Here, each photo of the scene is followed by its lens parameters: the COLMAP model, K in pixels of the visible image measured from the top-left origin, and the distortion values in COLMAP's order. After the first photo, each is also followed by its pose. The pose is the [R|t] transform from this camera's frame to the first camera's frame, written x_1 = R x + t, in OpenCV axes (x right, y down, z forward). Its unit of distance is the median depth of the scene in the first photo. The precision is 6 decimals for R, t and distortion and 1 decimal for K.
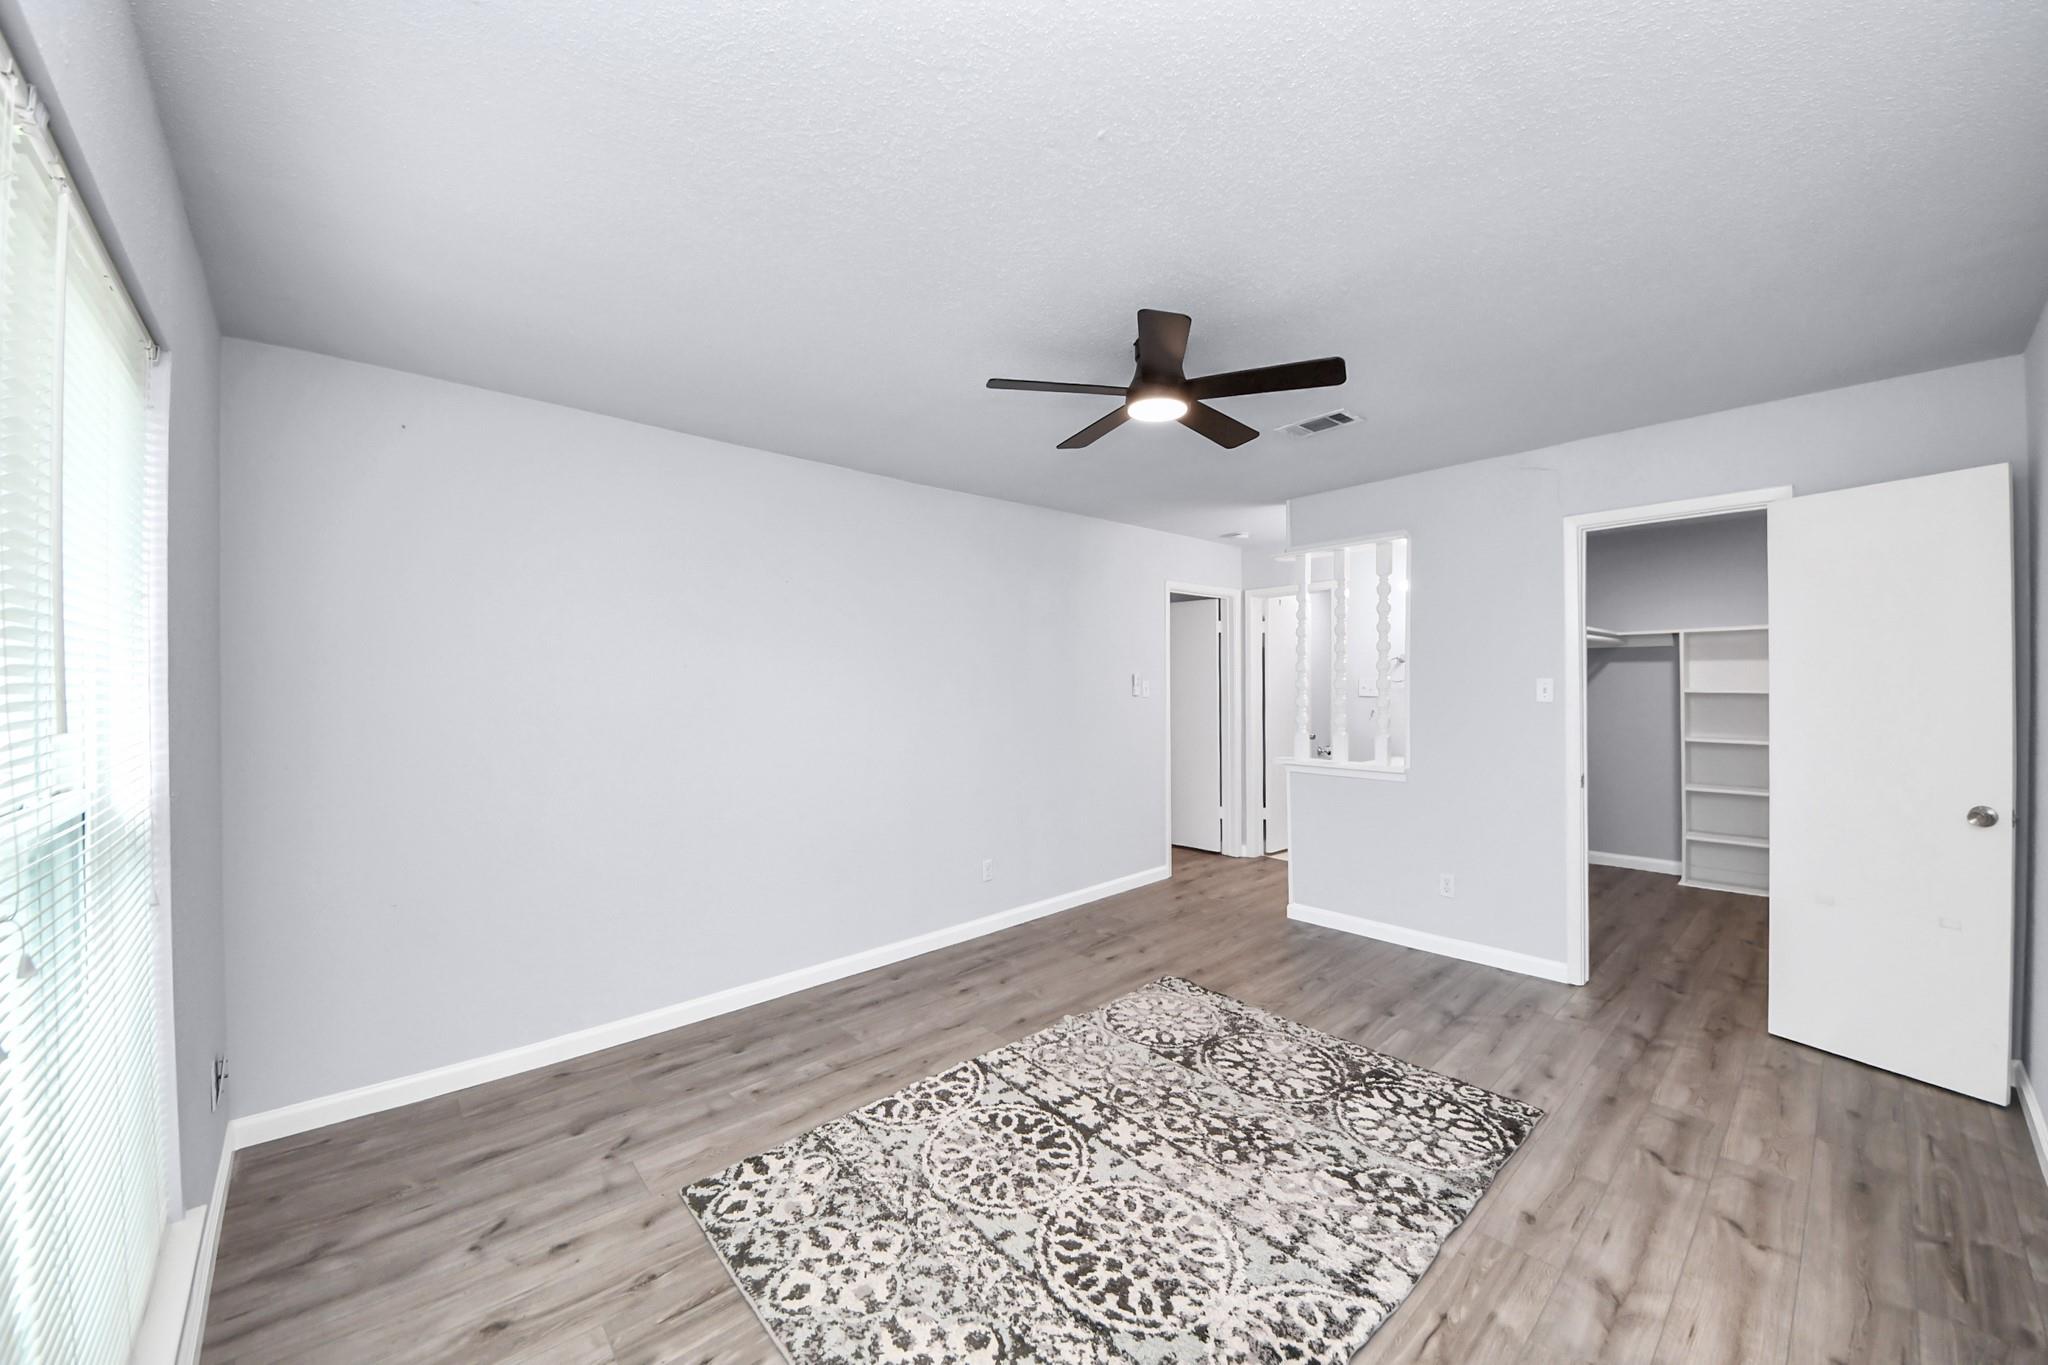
lens RADIAL K [[748.8, 0, 1024.0], [0, 748.8, 682.5], [0, 0, 1]] dist [0.022618, -0.016180]
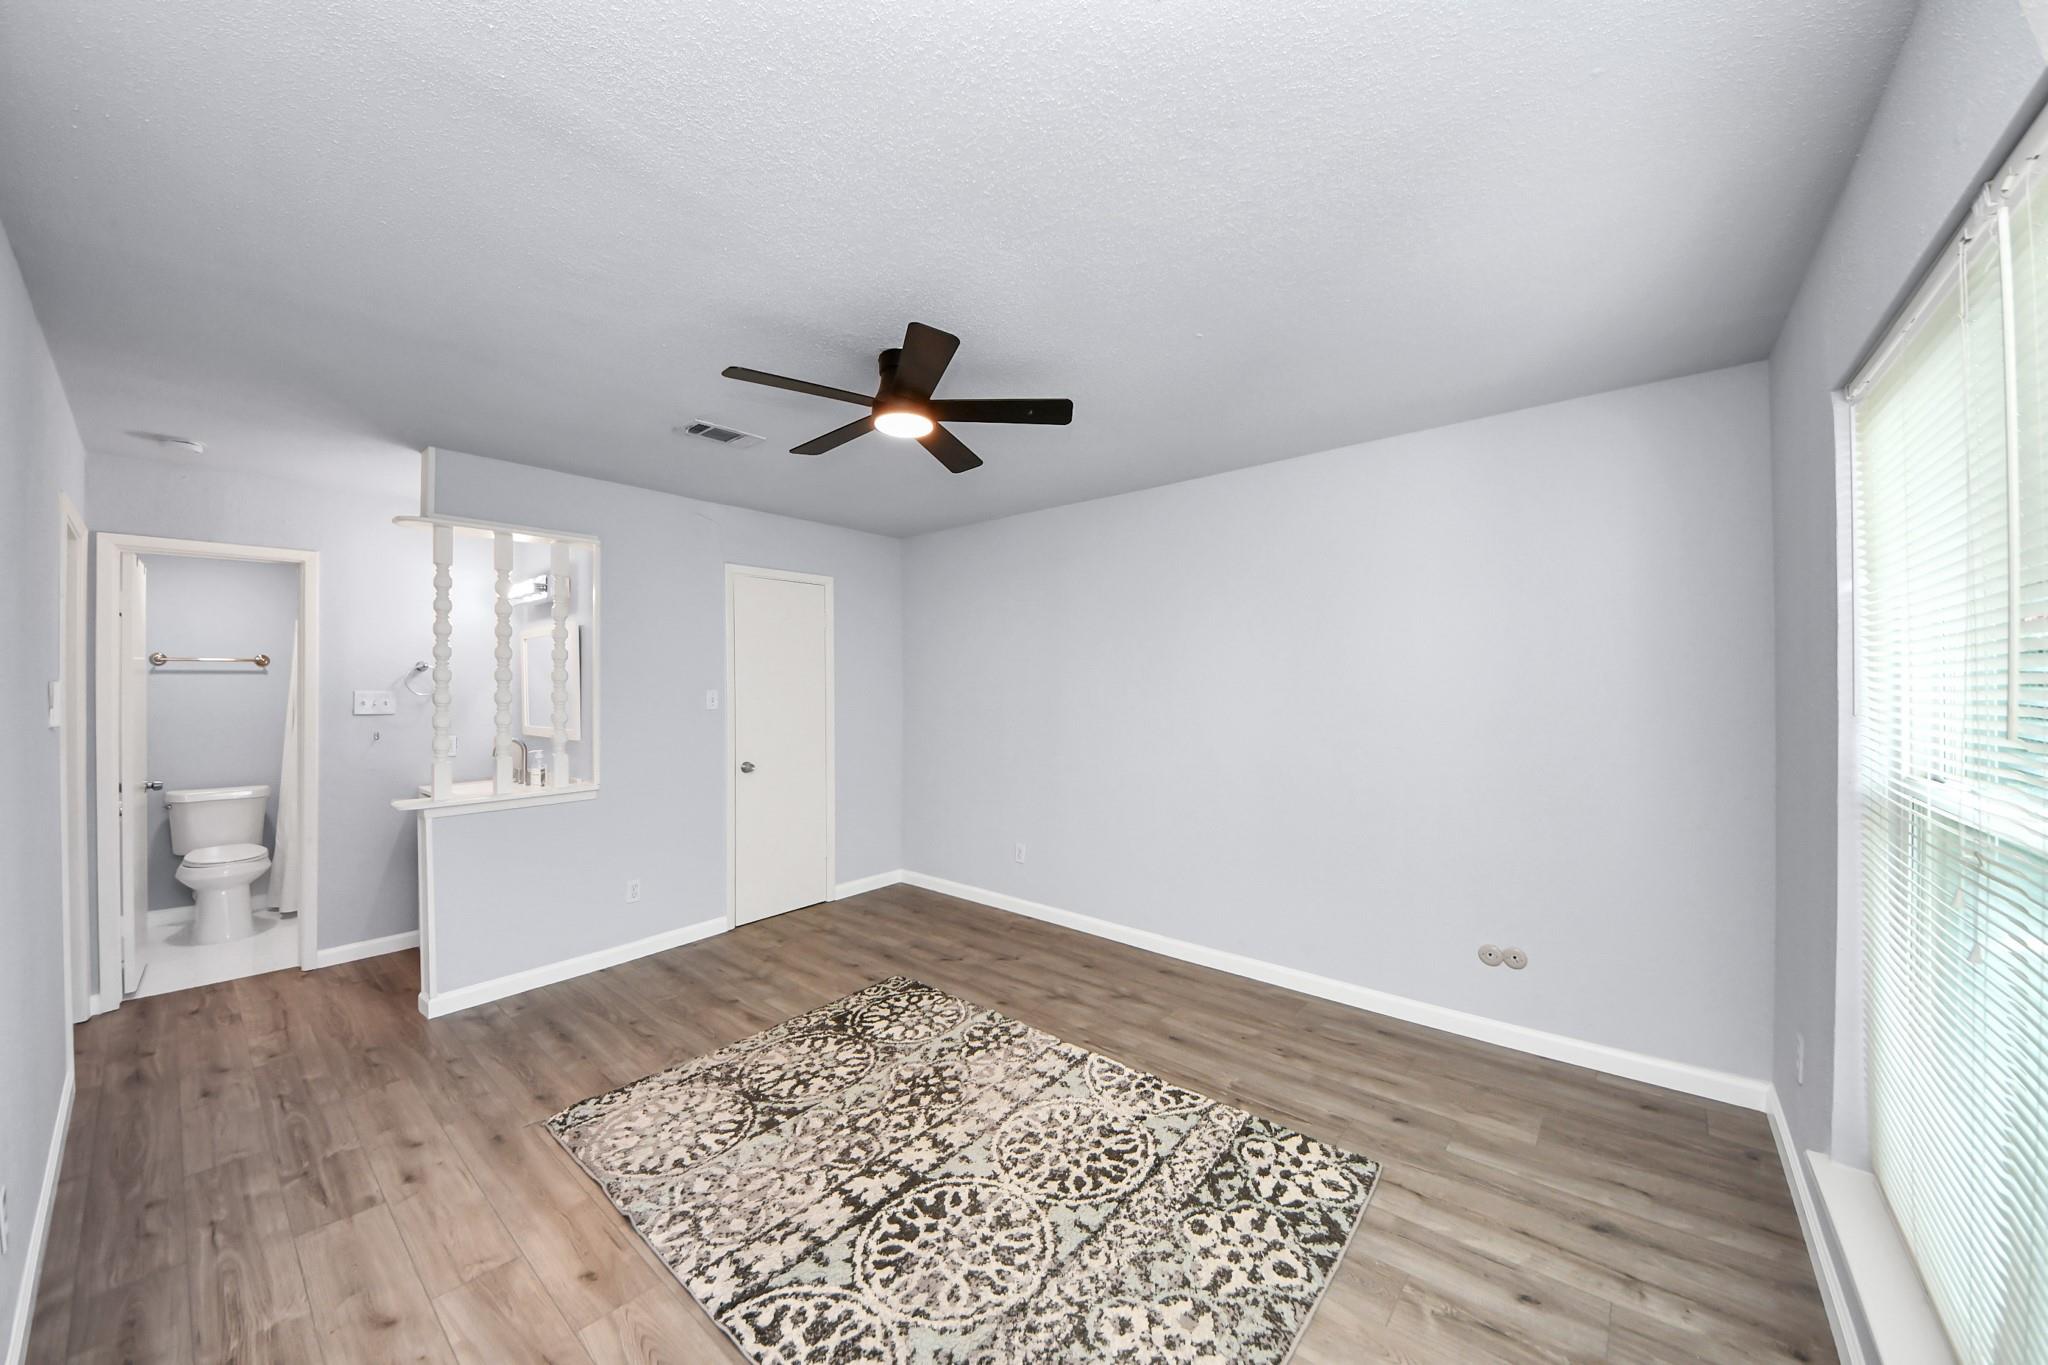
lens RADIAL K [[726.4, 0, 1023.1], [0, 726.4, 685.8], [0, 0, 1]] dist [0.045697, -0.028382]
pose [[-0.134327, -0.002250, 0.990935, -0.825635], [0.012022, 0.999920, 0.003900, -0.016527], [-0.990864, 0.012437, -0.134289, 0.971142]]
